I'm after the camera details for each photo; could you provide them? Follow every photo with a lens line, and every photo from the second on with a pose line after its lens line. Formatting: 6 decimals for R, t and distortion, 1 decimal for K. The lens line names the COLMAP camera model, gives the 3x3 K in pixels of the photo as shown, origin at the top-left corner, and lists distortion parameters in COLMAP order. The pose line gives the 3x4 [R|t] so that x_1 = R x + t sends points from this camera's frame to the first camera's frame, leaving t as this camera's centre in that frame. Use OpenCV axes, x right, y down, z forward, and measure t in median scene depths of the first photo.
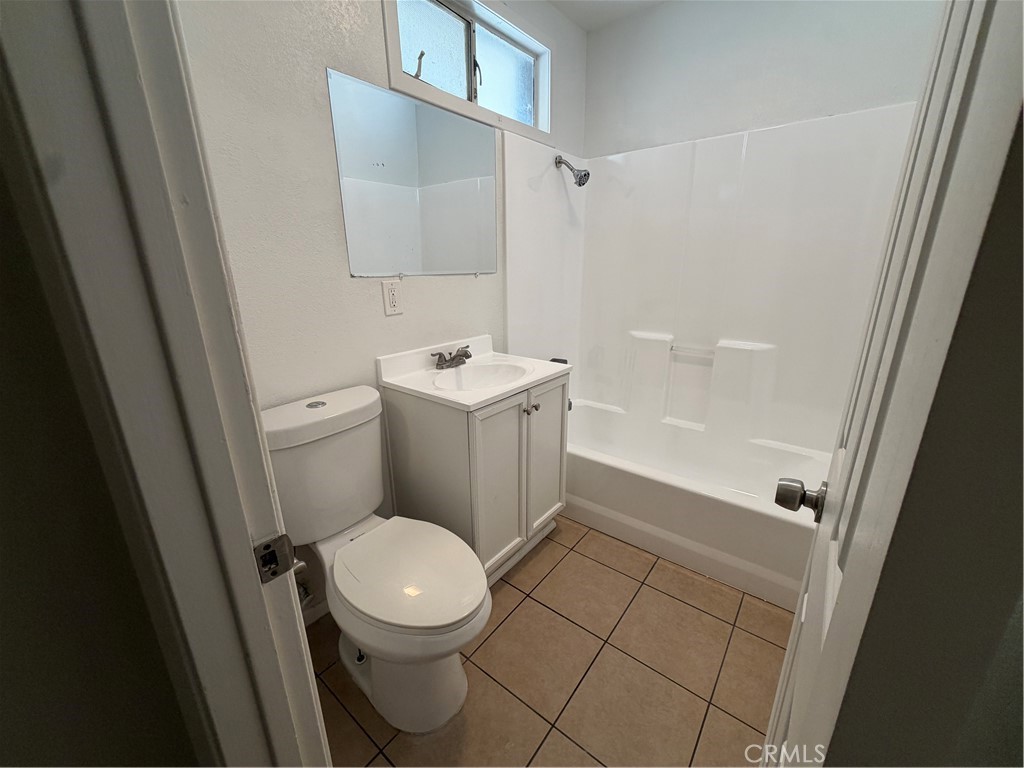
lens RADIAL K [[407.9, 0, 516.1], [0, 407.9, 383.5], [0, 0, 1]] dist [0.001450, 0.000342]
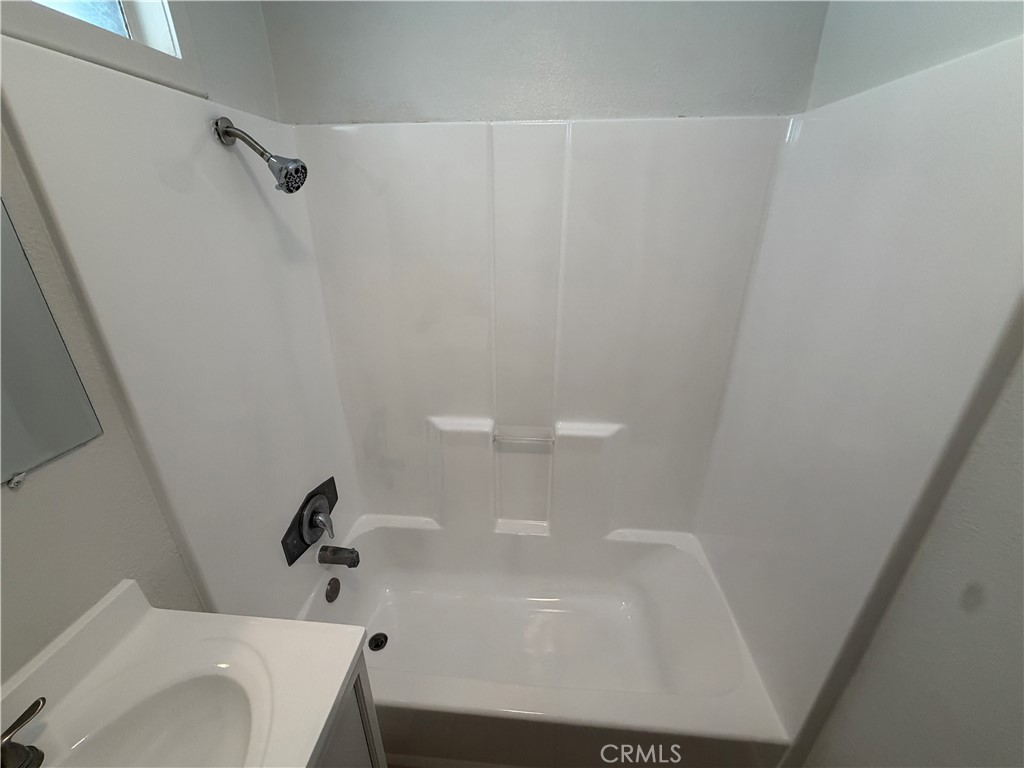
lens RADIAL K [[407.9, 0, 508.4], [0, 407.9, 382.6], [0, 0, 1]] dist [0.001450, 0.000342]
pose [[0.837075, -0.210701, 0.504887, 0.079868], [0.148784, 0.975753, 0.160529, -0.299701], [-0.526468, -0.059256, 0.848127, 0.436754]]
